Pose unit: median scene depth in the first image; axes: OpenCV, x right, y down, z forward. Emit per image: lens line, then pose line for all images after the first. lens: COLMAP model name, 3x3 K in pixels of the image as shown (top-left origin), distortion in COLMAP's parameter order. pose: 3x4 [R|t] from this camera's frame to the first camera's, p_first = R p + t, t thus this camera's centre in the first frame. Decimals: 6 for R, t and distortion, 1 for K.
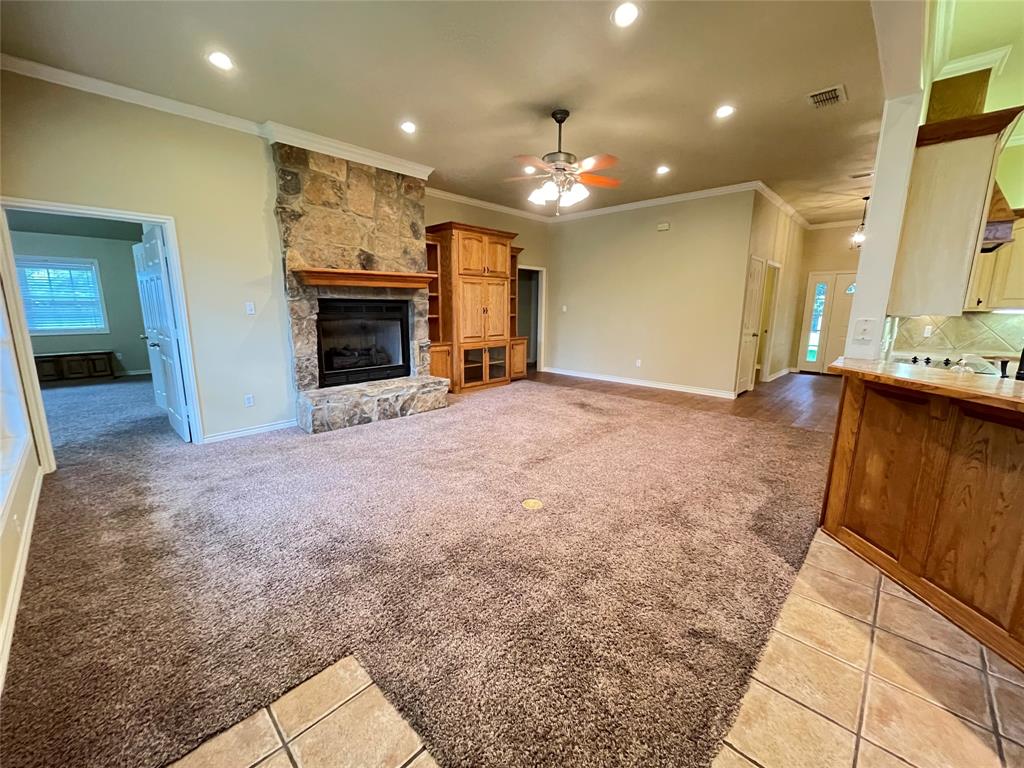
lens RADIAL K [[411.8, 0, 508.5], [0, 411.8, 382.1], [0, 0, 1]] dist [-0.002049, 0.000823]
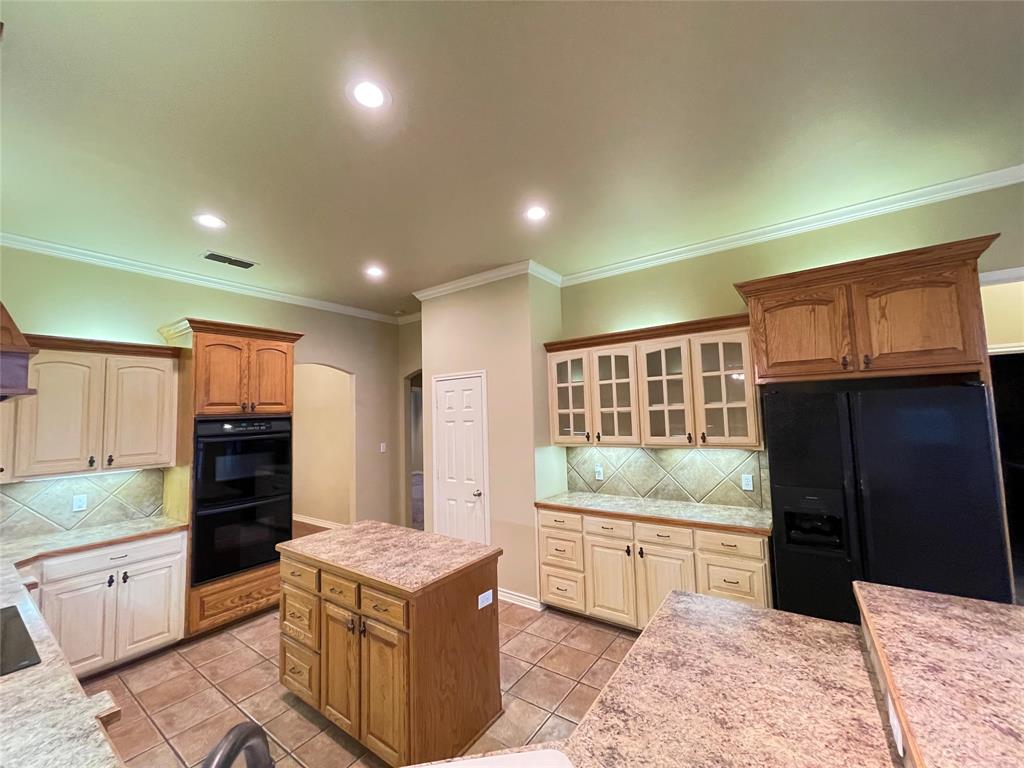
lens RADIAL K [[411.8, 0, 508.5], [0, 411.8, 382.1], [0, 0, 1]] dist [-0.002049, 0.000823]
pose [[-0.143313, 0.077344, 0.986651, 0.389710], [0.209140, 0.976794, -0.046193, -0.128030], [-0.967327, 0.199728, -0.156163, 0.308998]]
